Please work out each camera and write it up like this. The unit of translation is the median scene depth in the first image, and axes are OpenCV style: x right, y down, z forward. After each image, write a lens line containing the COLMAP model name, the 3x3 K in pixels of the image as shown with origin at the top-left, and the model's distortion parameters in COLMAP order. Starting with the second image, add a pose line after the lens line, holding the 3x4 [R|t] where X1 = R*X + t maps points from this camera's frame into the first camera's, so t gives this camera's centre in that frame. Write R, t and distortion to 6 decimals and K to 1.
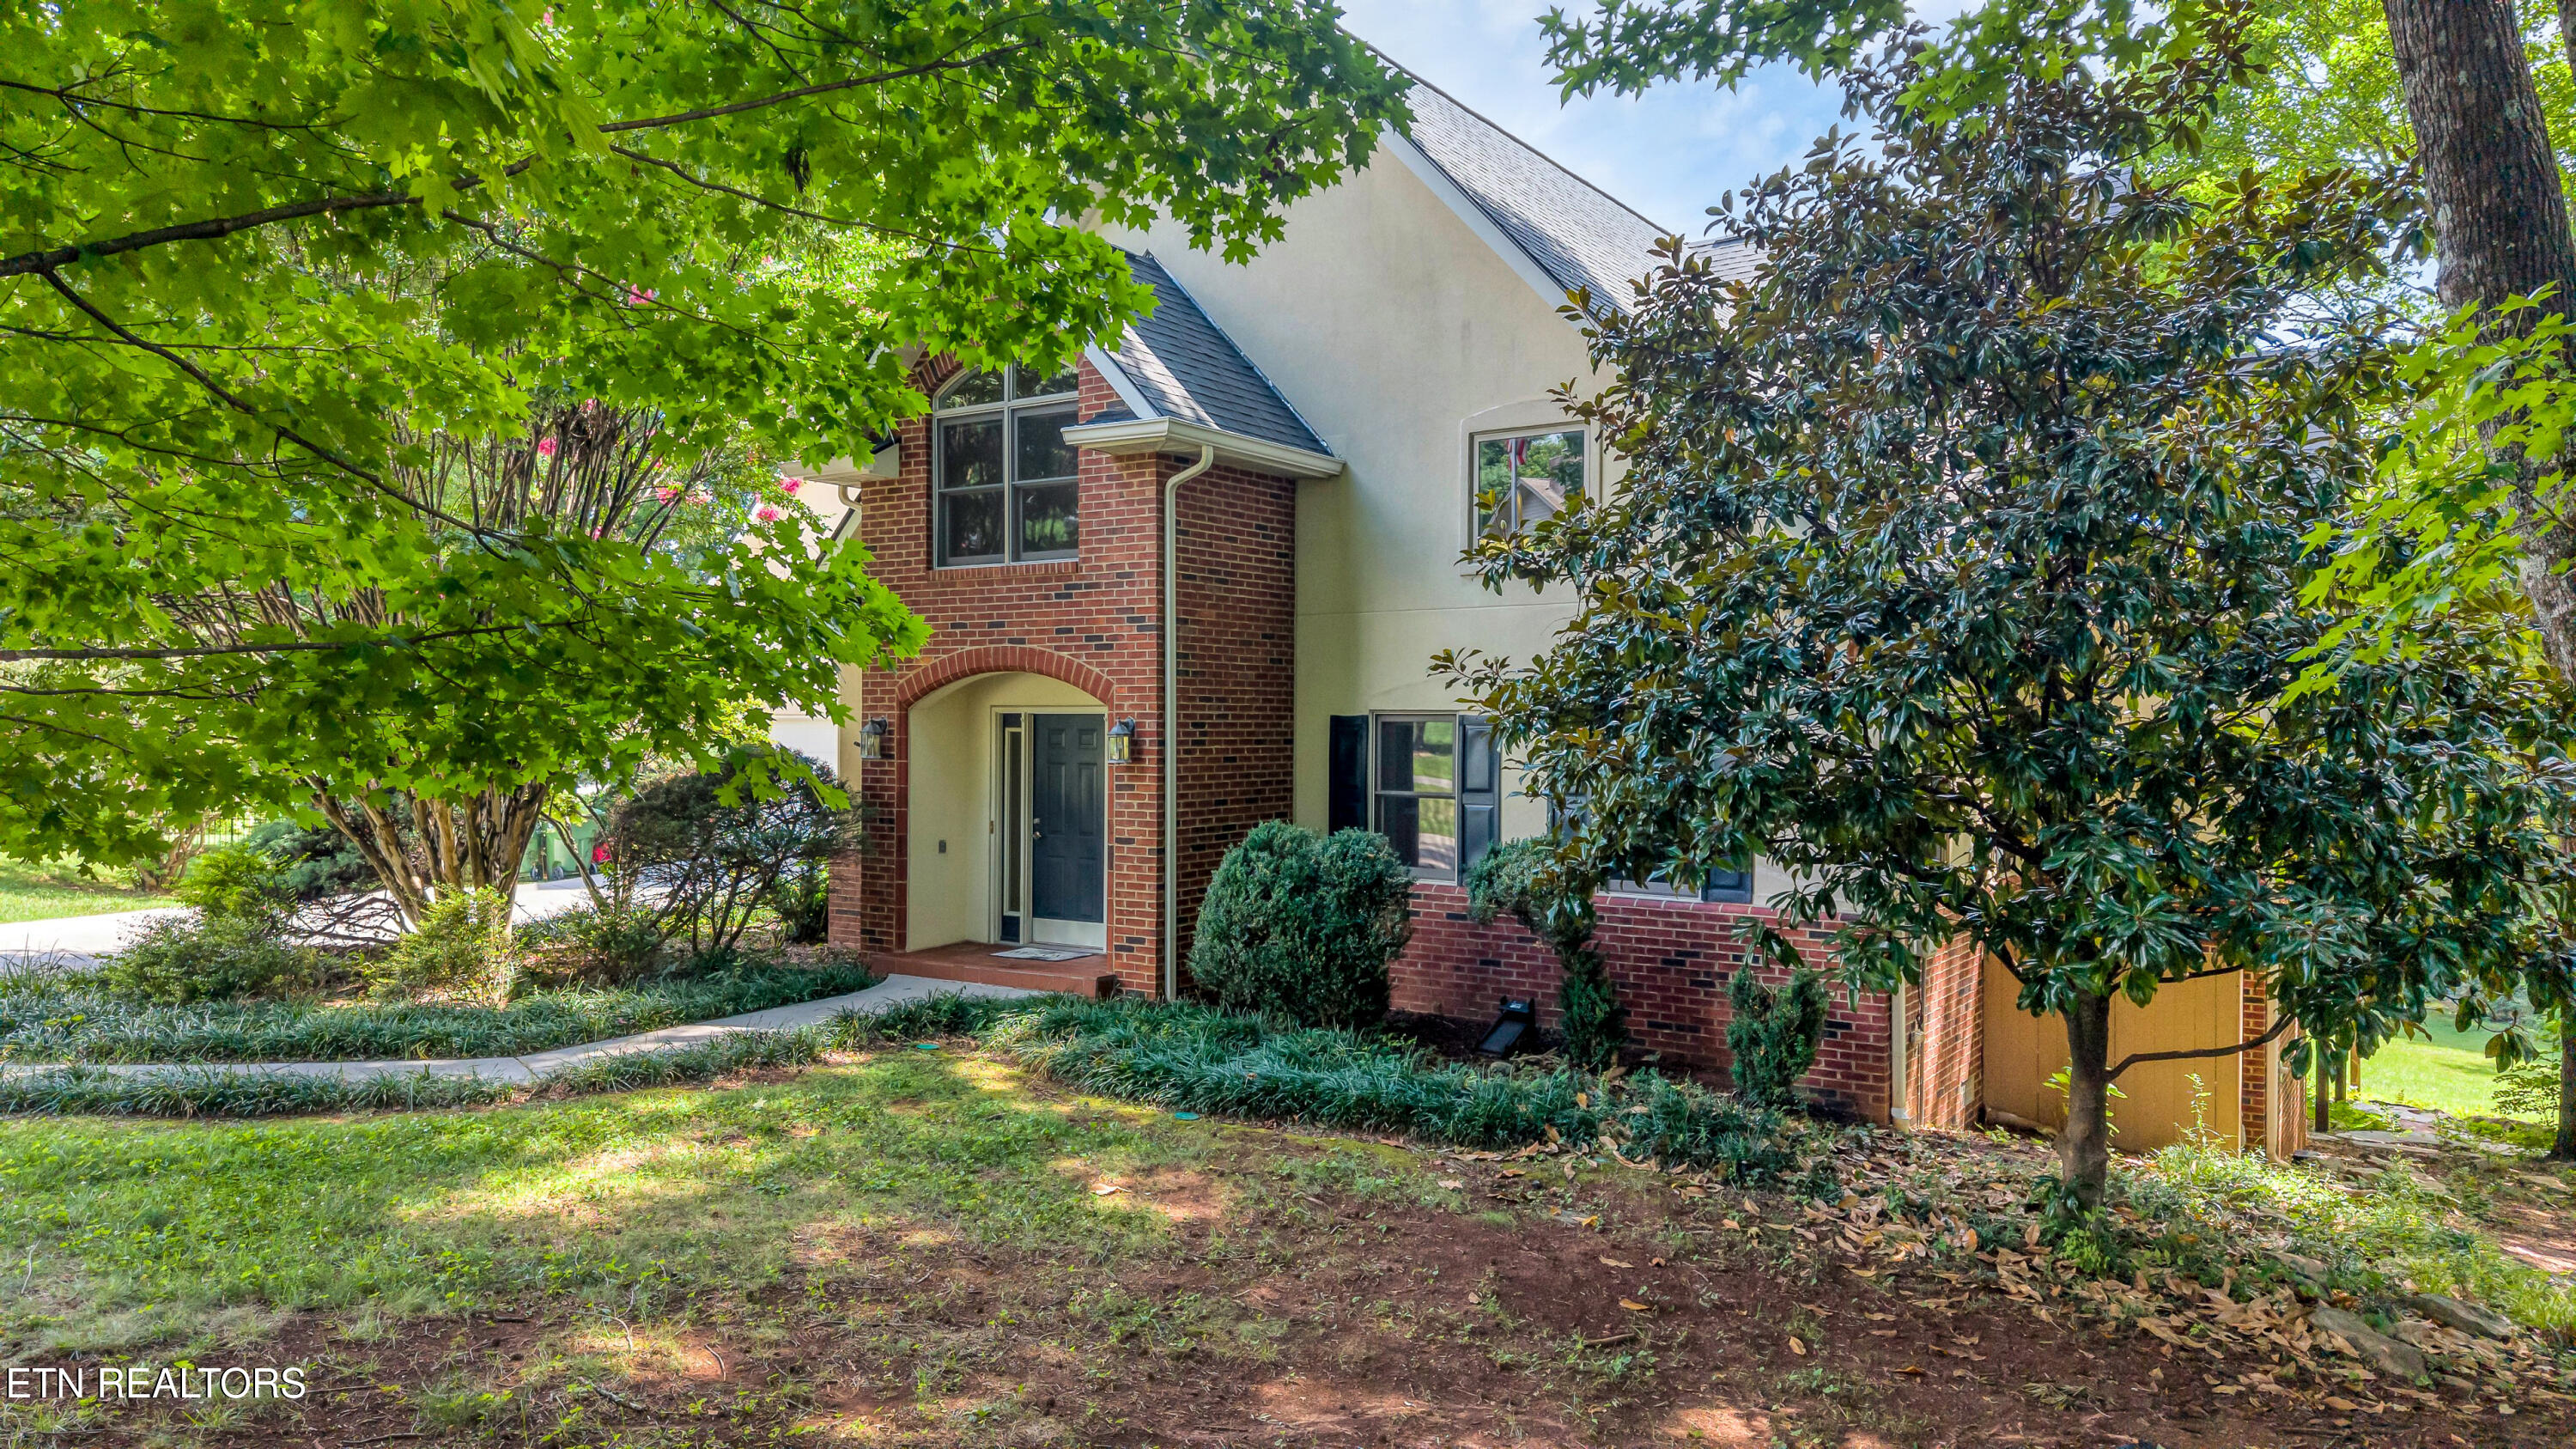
lens RADIAL K [[1709.9, 0, 1288.0], [0, 1709.9, 724.5], [0, 0, 1]] dist [0.003047, -0.001607]
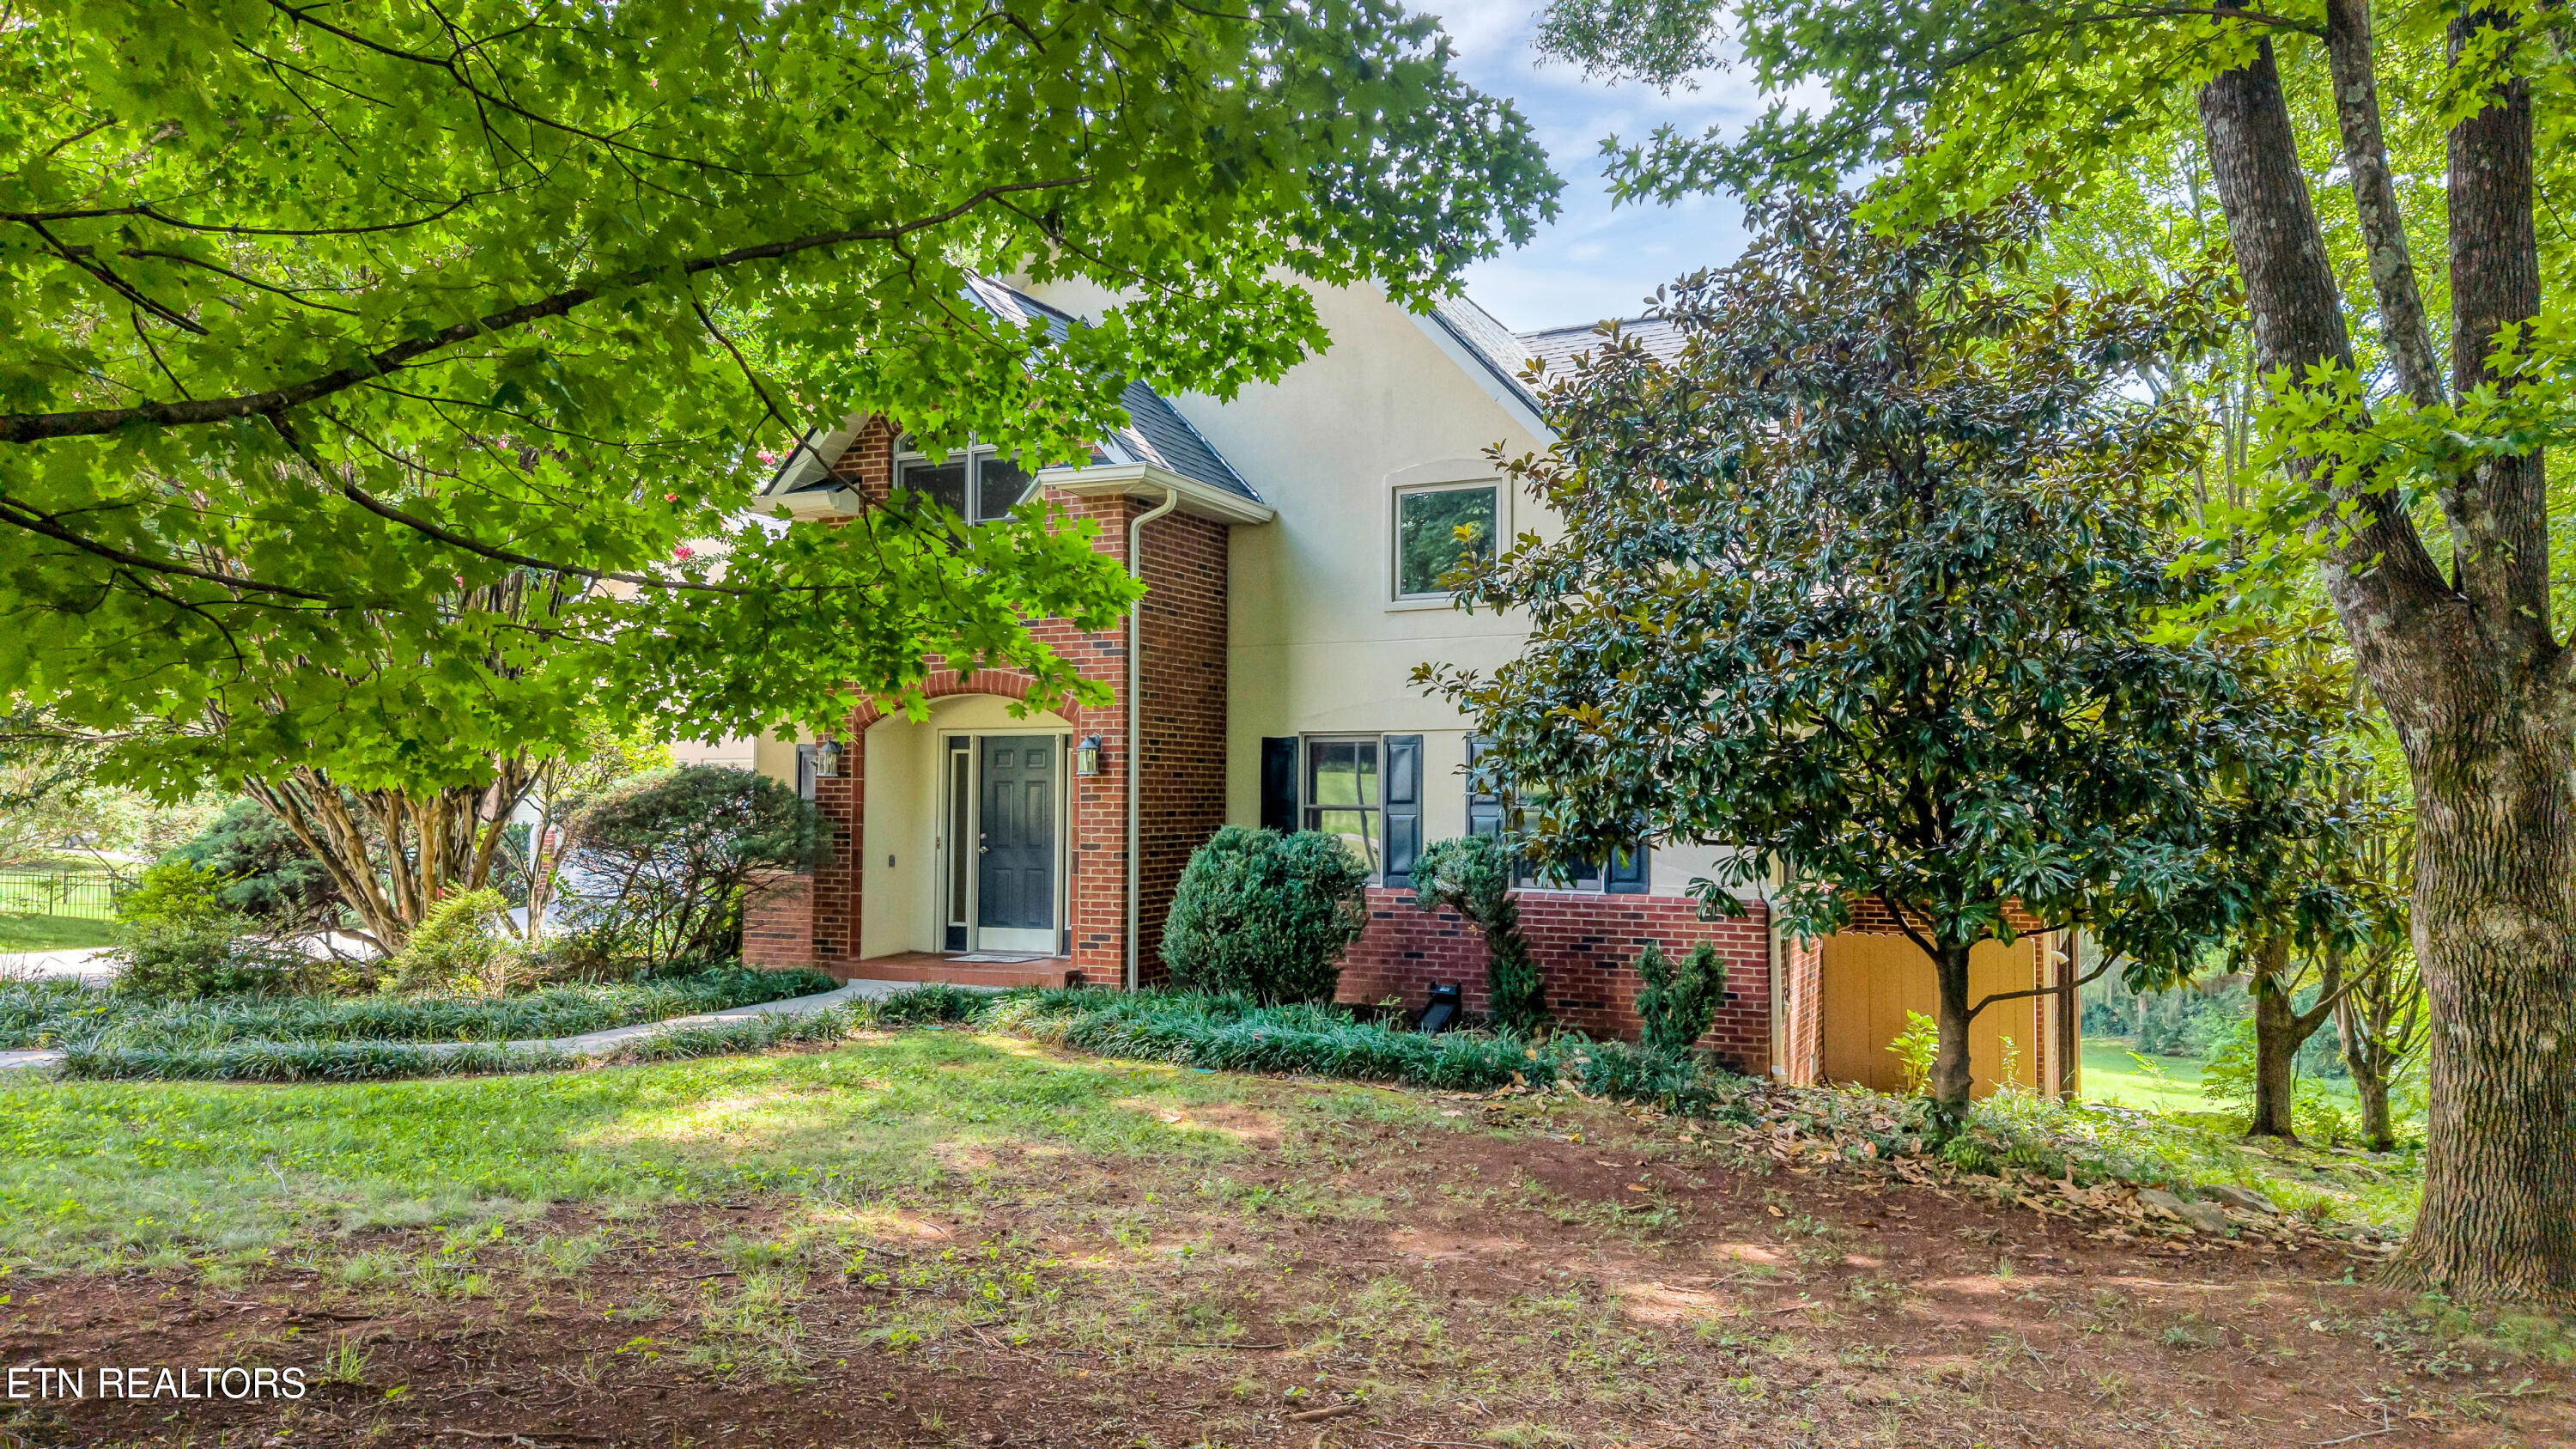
lens RADIAL K [[1711.6, 0, 1288.0], [0, 1711.6, 724.5], [0, 0, 1]] dist [0.028715, -0.028542]
pose [[0.987718, 0.007583, 0.156064, -0.169975], [-0.000104, 0.998853, -0.047874, 0.050862], [-0.156248, 0.047270, 0.986586, -0.125529]]
